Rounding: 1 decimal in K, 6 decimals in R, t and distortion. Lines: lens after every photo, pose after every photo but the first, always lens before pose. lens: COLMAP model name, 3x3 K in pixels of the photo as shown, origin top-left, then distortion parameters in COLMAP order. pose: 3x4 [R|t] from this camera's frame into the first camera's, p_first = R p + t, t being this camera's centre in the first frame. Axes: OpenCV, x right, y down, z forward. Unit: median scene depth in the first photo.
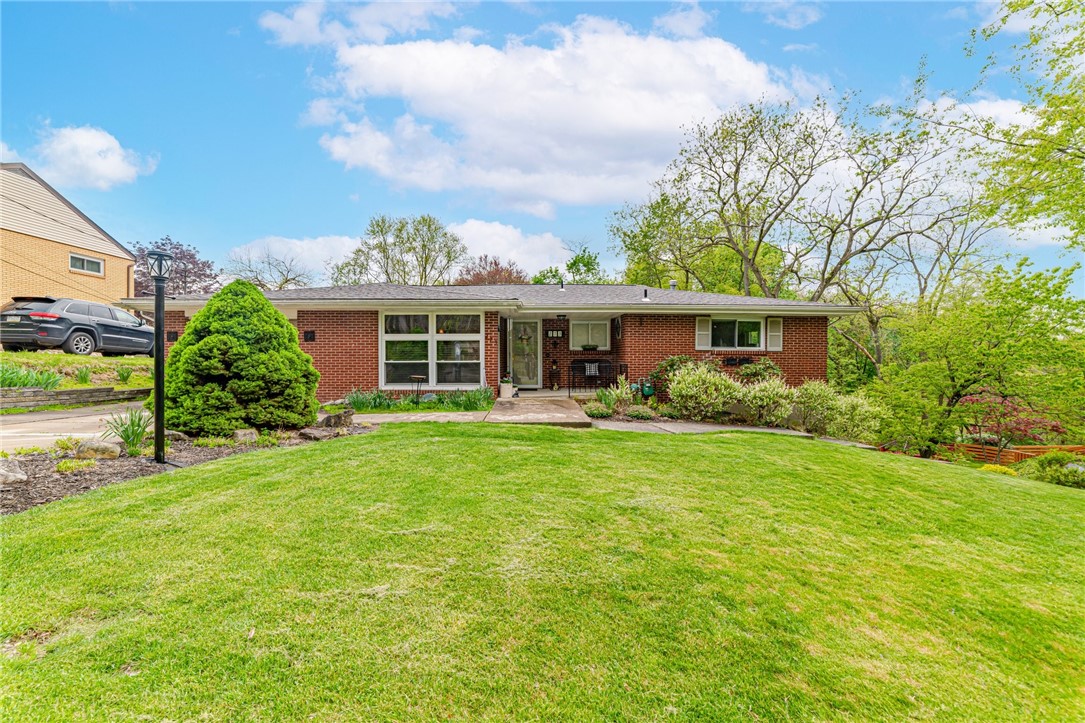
lens RADIAL K [[416.4, 0, 542.5], [0, 416.4, 361.5], [0, 0, 1]] dist [-0.001045, -0.000079]
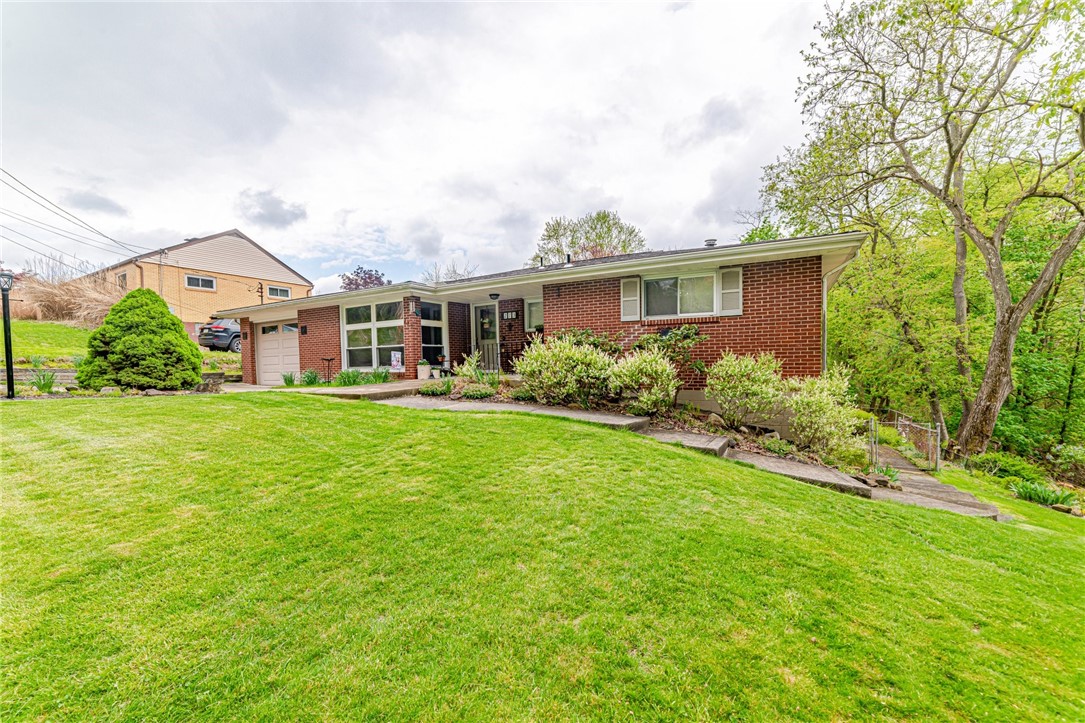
lens RADIAL K [[443.7, 0, 542.5], [0, 443.7, 361.5], [0, 0, 1]] dist [0.000174, 0.000112]
pose [[0.862988, -0.021794, -0.504754, 0.718695], [0.019427, 0.999762, -0.009953, 0.059287], [0.504850, -0.001216, 0.863206, 0.204789]]
